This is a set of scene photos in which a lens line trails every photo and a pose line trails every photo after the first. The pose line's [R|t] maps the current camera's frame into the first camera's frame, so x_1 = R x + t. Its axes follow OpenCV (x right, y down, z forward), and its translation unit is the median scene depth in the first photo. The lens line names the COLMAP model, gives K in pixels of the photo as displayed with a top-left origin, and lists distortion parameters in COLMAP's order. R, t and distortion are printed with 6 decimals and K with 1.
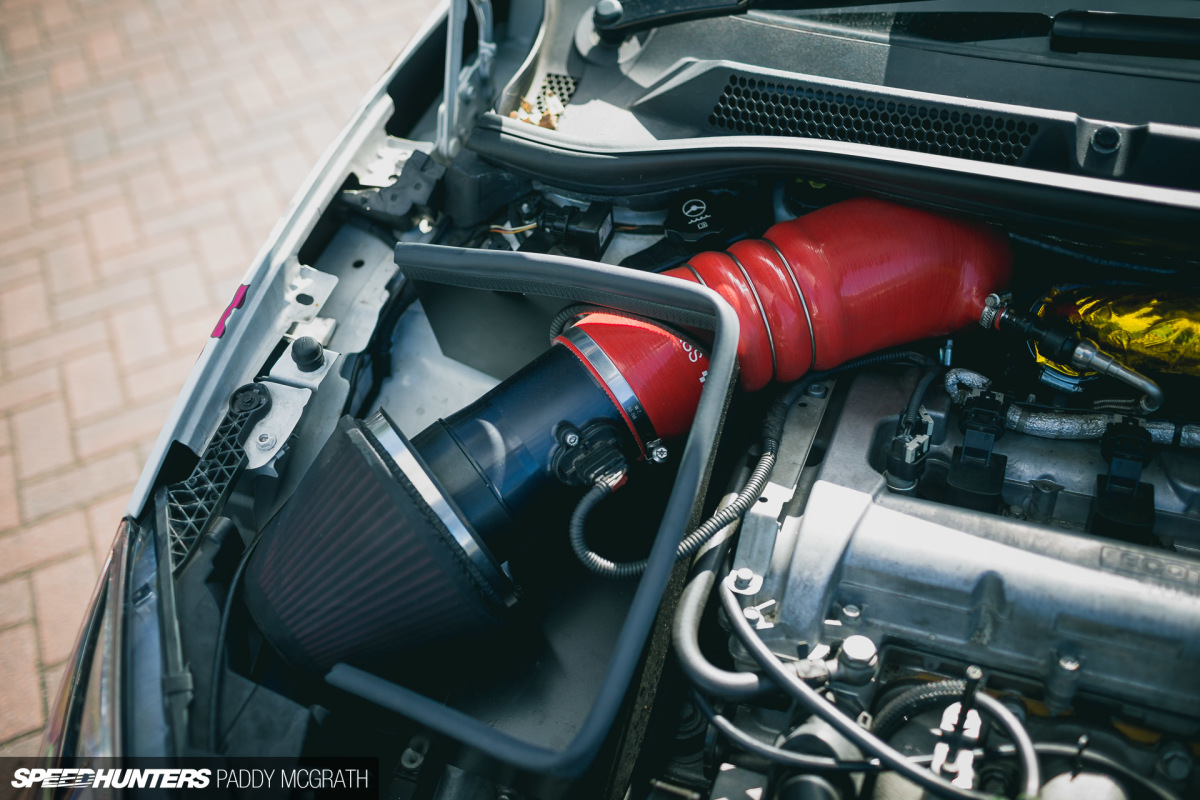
lens RADIAL K [[1222.3, 0, 600.0], [0, 1222.3, 400.0], [0, 0, 1]] dist [-0.008909, 0.015507]
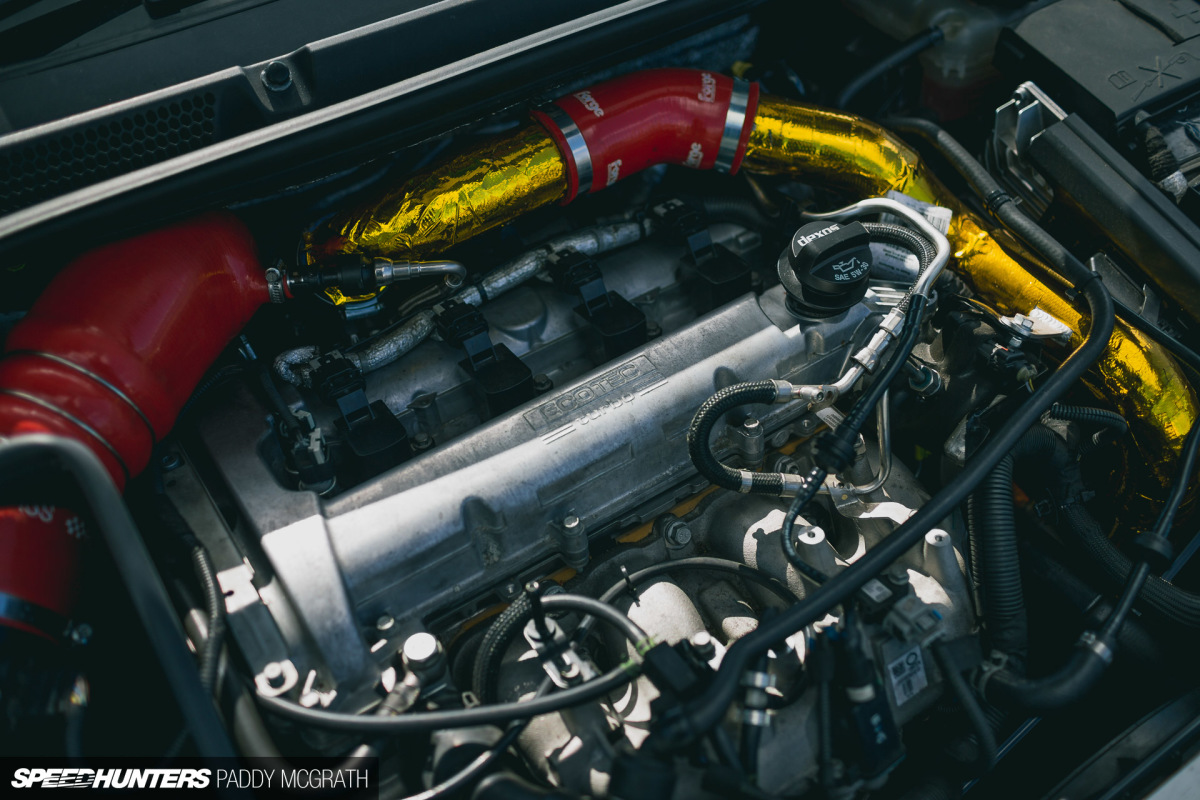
lens RADIAL K [[1222.3, 0, 600.0], [0, 1222.3, 400.0], [0, 0, 1]] dist [-0.008909, 0.015507]
pose [[0.601593, -0.562380, 0.567287, -0.127719], [0.539268, 0.809844, 0.230960, -0.091511], [-0.589301, 0.166976, 0.790470, 0.125358]]
